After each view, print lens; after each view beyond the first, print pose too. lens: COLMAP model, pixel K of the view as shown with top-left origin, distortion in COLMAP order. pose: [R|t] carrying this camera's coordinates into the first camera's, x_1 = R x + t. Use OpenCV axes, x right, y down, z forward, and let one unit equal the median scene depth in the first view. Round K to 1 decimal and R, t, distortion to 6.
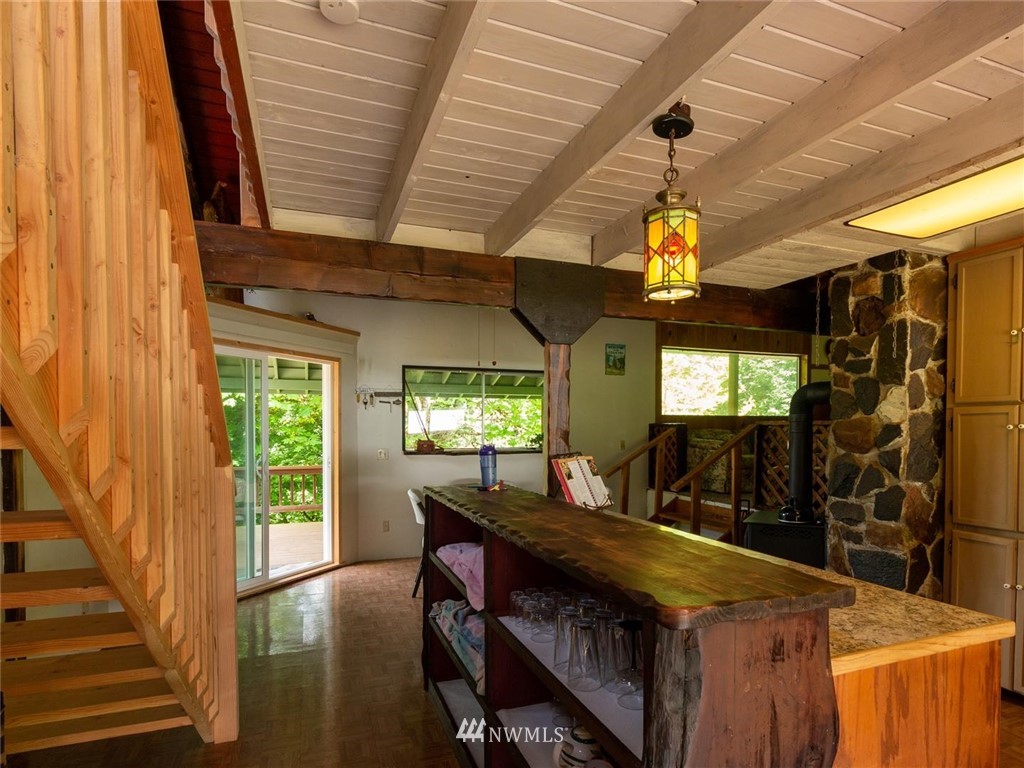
lens RADIAL K [[551.8, 0, 520.5], [0, 551.8, 440.2], [0, 0, 1]] dist [0.001197, -0.000159]
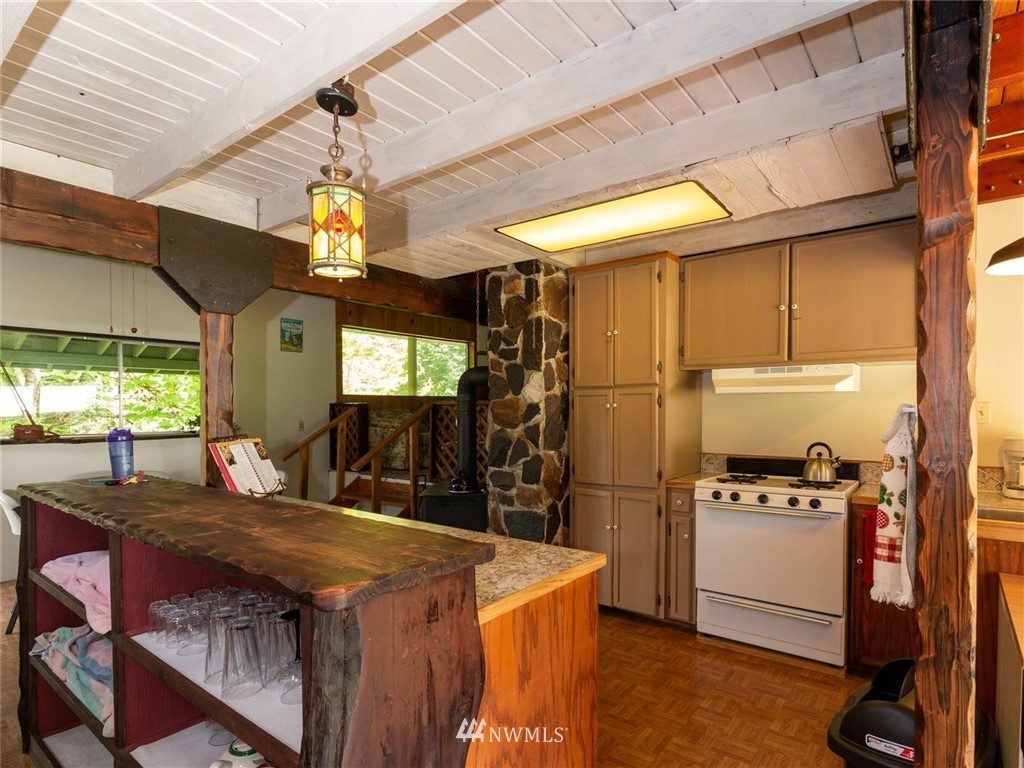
lens RADIAL K [[551.5, 0, 512.1], [0, 551.5, 418.0], [0, 0, 1]] dist [0.001931, 0.001103]
pose [[0.856940, -0.013357, 0.515243, 0.016078], [0.015272, 0.999883, 0.000521, 0.001012], [-0.515190, 0.007422, 0.857044, -0.003028]]
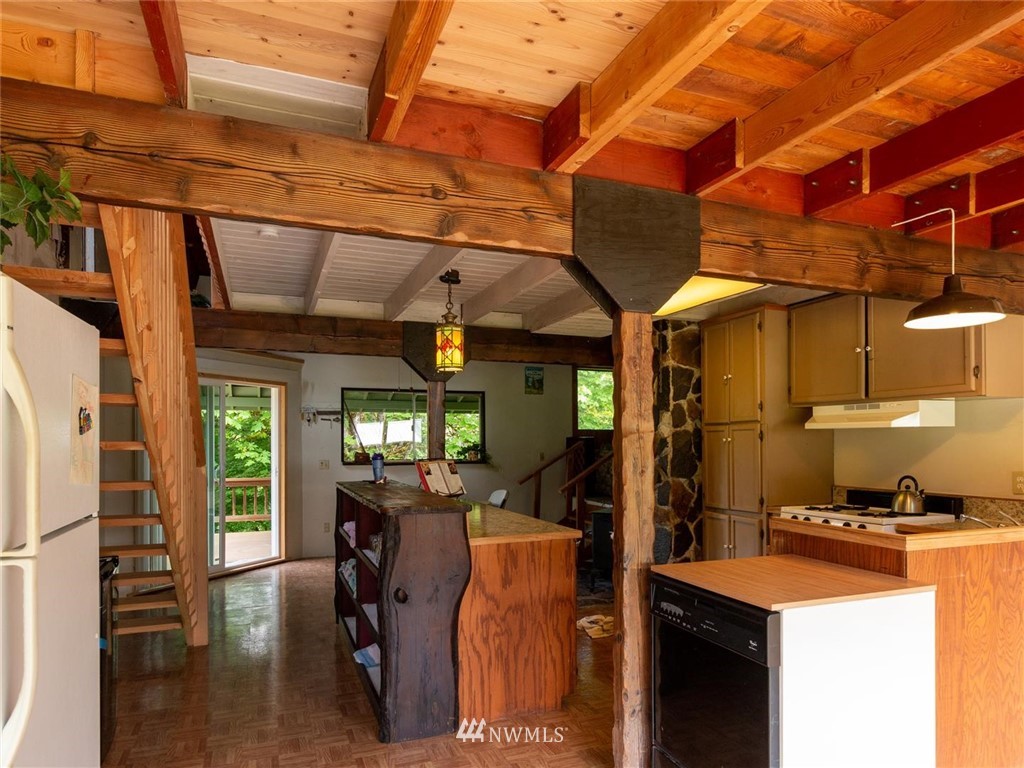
lens RADIAL K [[621.0, 0, 509.4], [0, 621.0, 443.0], [0, 0, 1]] dist [0.000200, 0.000381]
pose [[0.999949, -0.002775, 0.009684, 0.259787], [0.002969, 0.999794, -0.020071, 0.015172], [-0.009626, 0.020098, 0.999752, -0.624720]]
